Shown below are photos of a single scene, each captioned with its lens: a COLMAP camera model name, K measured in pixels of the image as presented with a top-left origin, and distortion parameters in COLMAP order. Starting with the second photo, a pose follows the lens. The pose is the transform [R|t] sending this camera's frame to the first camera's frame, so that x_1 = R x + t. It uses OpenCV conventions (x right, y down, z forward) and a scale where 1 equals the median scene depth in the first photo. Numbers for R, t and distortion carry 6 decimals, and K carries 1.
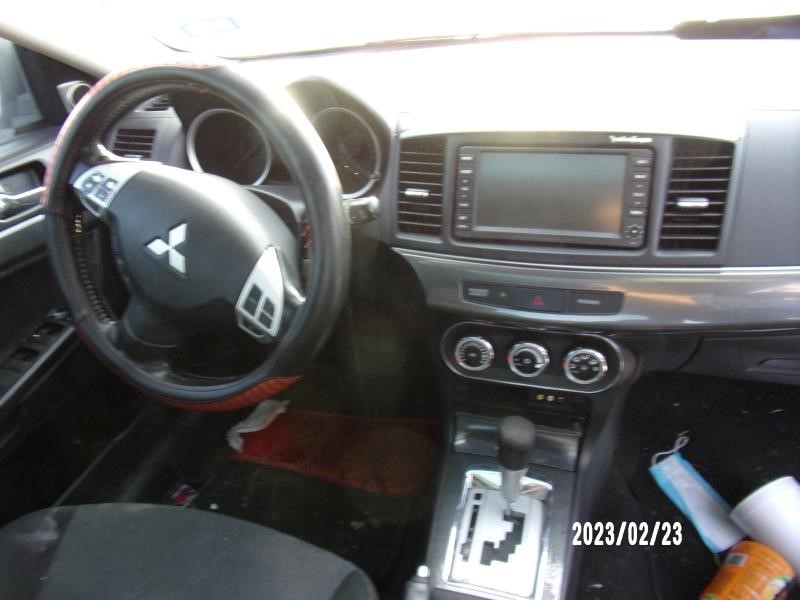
lens RADIAL K [[563.8, 0, 400.0], [0, 563.8, 300.0], [0, 0, 1]] dist [0.005895, -0.056569]
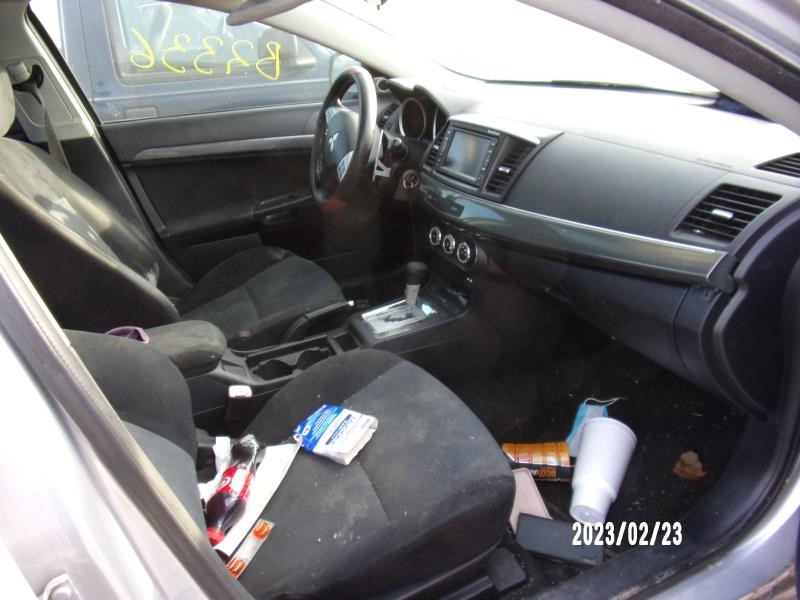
lens RADIAL K [[567.2, 0, 400.0], [0, 567.2, 300.0], [0, 0, 1]] dist [-0.006316, -0.001589]
pose [[0.676437, 0.366832, -0.638645, 1.517620], [-0.393064, 0.913127, 0.108167, 0.149014], [0.622843, 0.177860, 0.761861, -0.558101]]
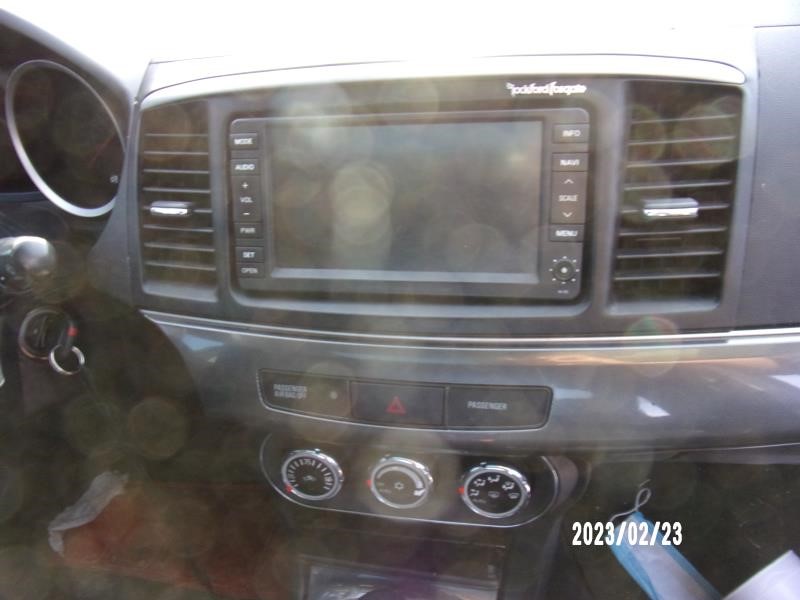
lens RADIAL K [[567.2, 0, 400.0], [0, 567.2, 300.0], [0, 0, 1]] dist [-0.006316, -0.001589]
pose [[0.992777, -0.072541, 0.095565, 0.198331], [0.068474, 0.996630, 0.045173, -0.117917], [-0.098519, -0.038303, 0.994398, 0.457382]]
